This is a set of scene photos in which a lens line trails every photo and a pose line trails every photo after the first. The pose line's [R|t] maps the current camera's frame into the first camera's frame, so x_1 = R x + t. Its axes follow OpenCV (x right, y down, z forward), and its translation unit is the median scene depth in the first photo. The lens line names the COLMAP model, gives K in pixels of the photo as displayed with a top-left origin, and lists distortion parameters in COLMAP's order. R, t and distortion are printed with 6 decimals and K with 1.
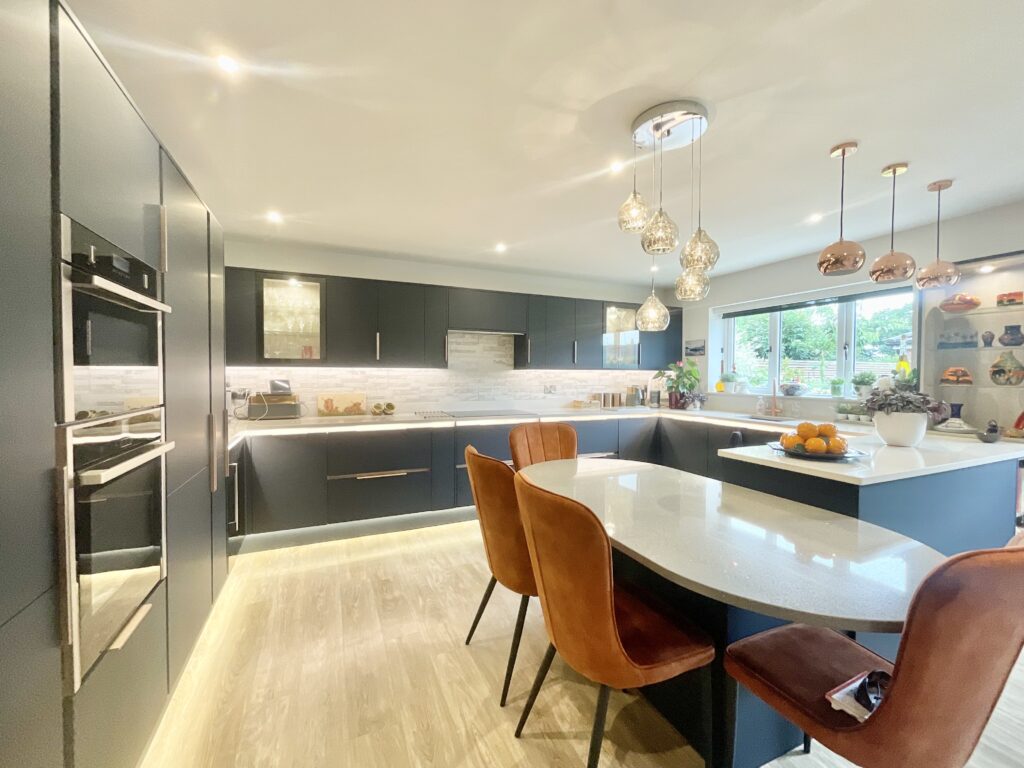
lens RADIAL K [[413.3, 0, 511.2], [0, 413.3, 386.7], [0, 0, 1]] dist [-0.000381, -0.000110]
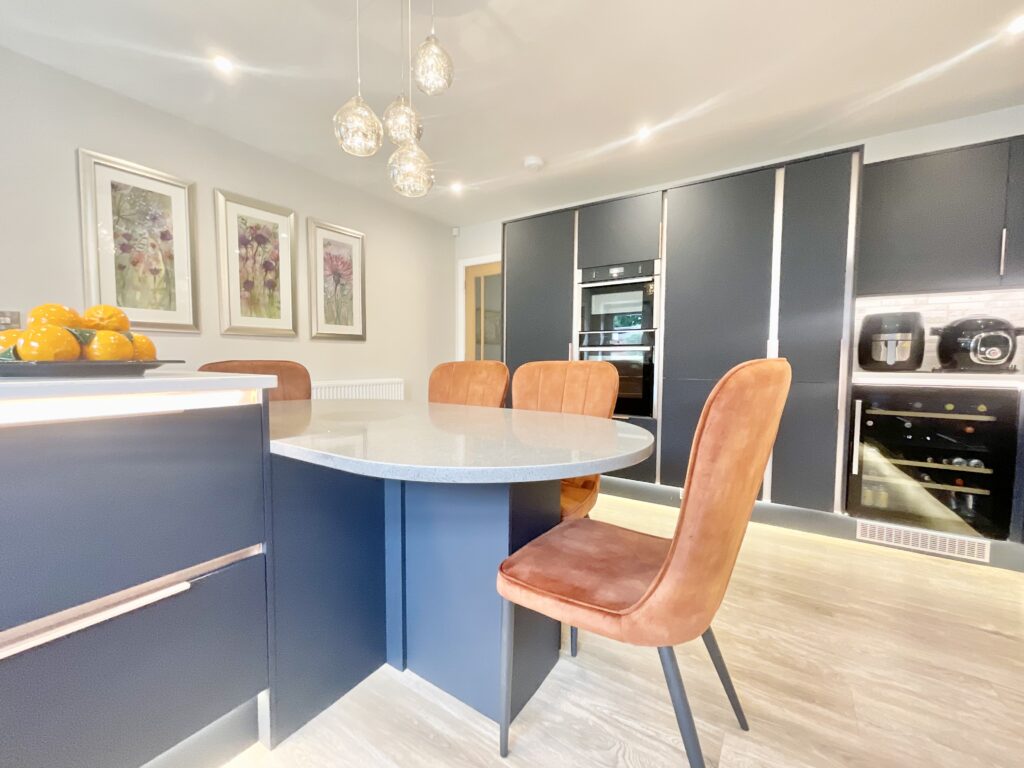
lens RADIAL K [[416.2, 0, 512.0], [0, 416.2, 384.0], [0, 0, 1]] dist [-0.001239, -0.000186]
pose [[-0.837192, 0.021702, -0.546478, 0.280026], [-0.024814, 0.996676, 0.077594, 0.059192], [0.546345, 0.078522, -0.833871, 0.808070]]
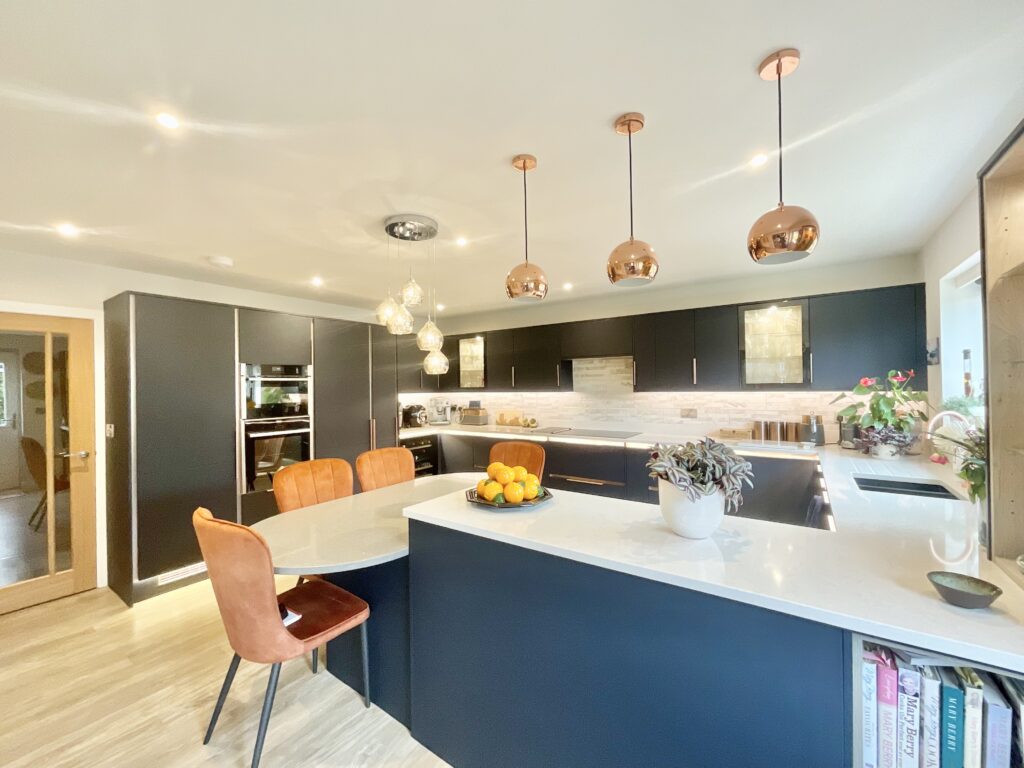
lens RADIAL K [[413.3, 0, 511.2], [0, 413.3, 386.7], [0, 0, 1]] dist [-0.000381, -0.000110]
pose [[0.525506, -0.009513, -0.850737, 0.743603], [-0.007409, 0.999848, -0.015757, -0.038426], [0.850758, 0.014584, 0.525356, 0.244224]]
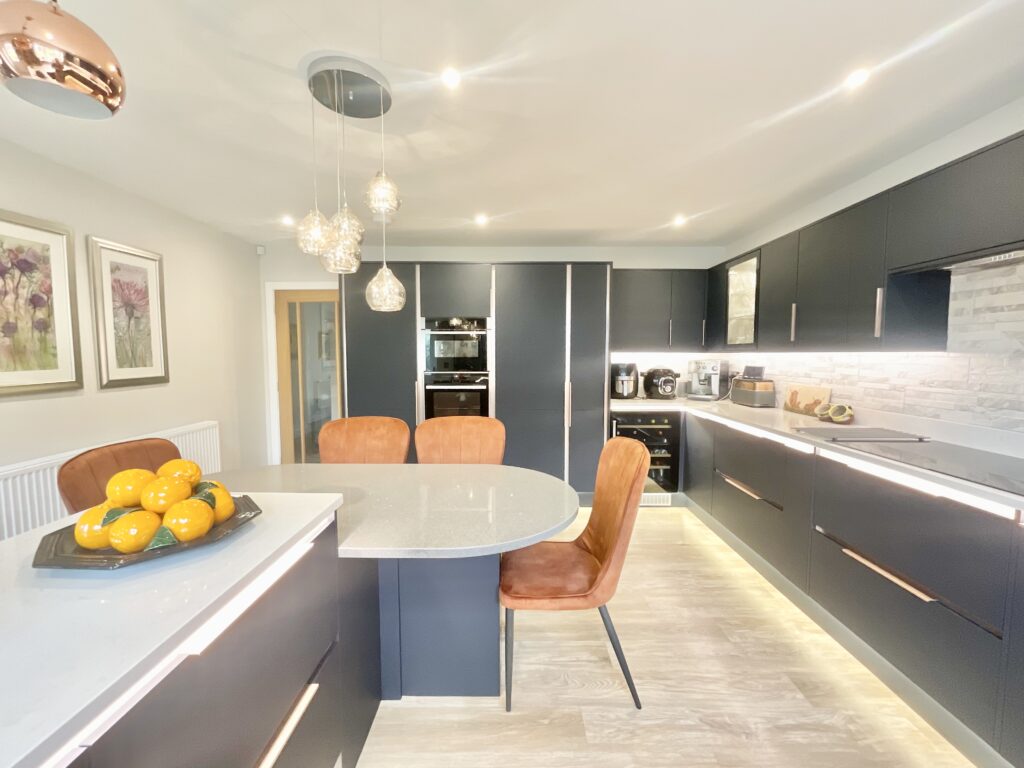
lens RADIAL K [[413.3, 0, 511.2], [0, 413.3, 386.7], [0, 0, 1]] dist [-0.000381, -0.000110]
pose [[-0.403121, 0.068198, -0.912602, 0.482850], [-0.029009, 0.995766, 0.087227, -0.030771], [0.914687, 0.061636, -0.399436, 0.747839]]
